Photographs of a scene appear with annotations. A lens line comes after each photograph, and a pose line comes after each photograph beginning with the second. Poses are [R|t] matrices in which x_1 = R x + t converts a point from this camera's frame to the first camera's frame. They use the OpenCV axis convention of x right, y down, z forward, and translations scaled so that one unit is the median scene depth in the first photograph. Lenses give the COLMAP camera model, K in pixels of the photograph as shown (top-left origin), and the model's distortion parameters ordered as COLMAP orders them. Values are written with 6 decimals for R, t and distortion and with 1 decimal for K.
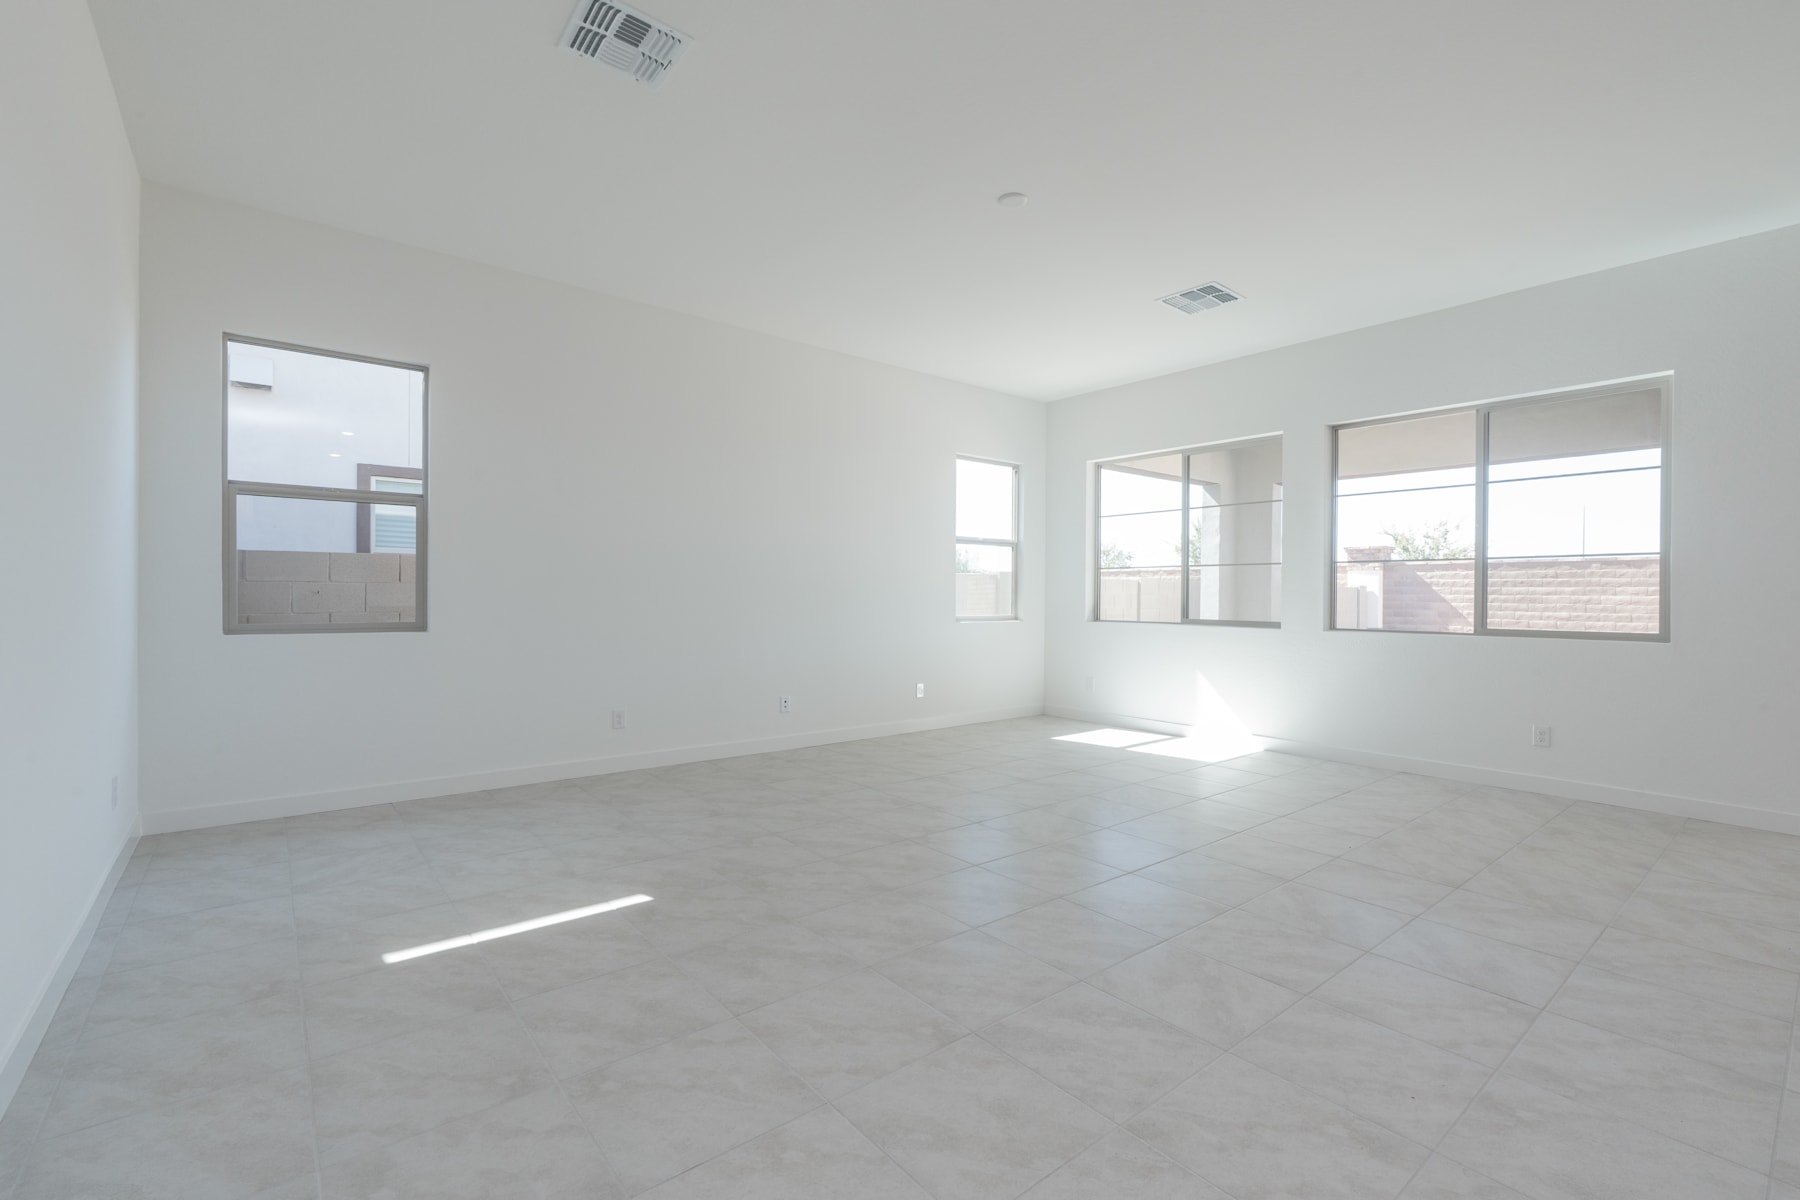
lens RADIAL K [[775.8, 0, 900.9], [0, 775.8, 595.5], [0, 0, 1]] dist [-0.007072, -0.000366]
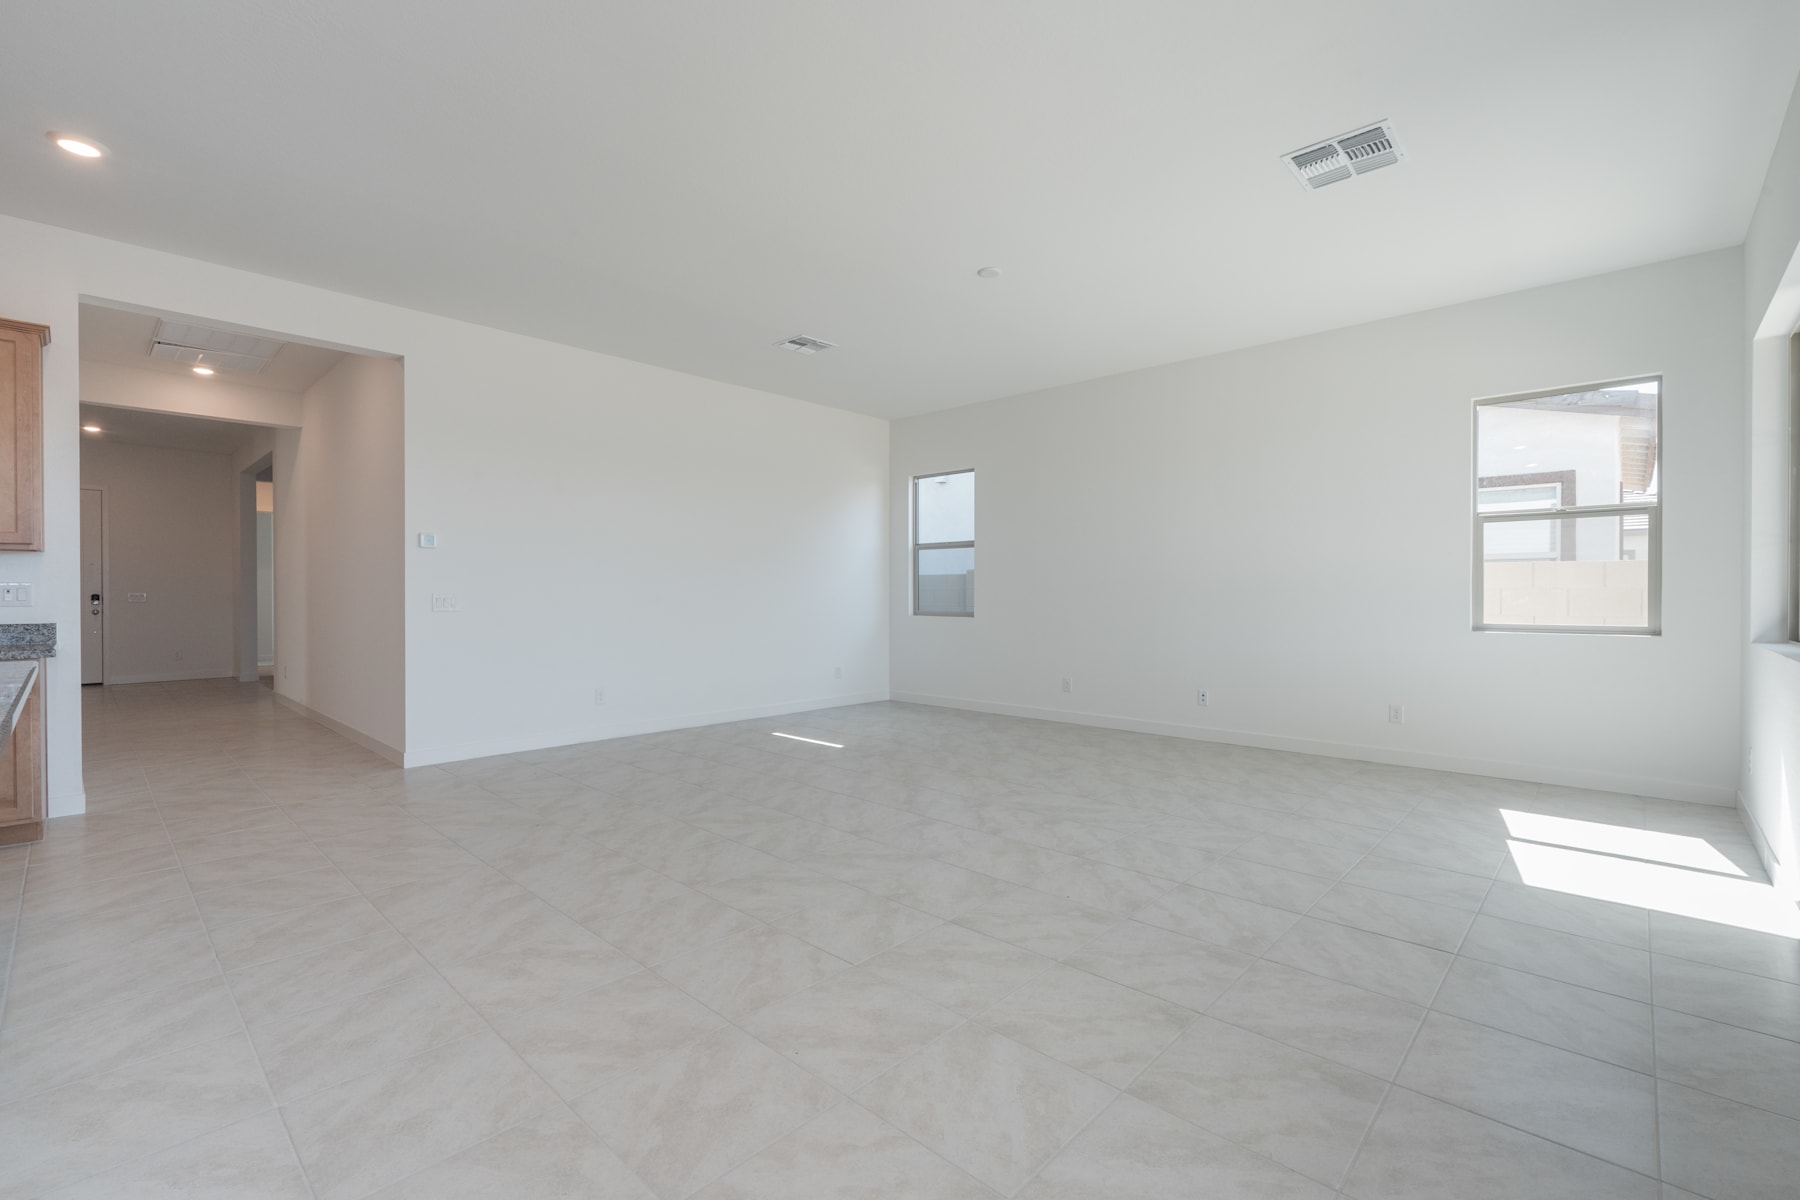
lens RADIAL K [[775.8, 0, 894.0], [0, 775.8, 601.1], [0, 0, 1]] dist [-0.007072, -0.000366]
pose [[0.133745, -0.002023, -0.991014, 1.248014], [0.000381, 0.999998, -0.001990, 0.013756], [0.991016, -0.000111, 0.133746, 0.646449]]
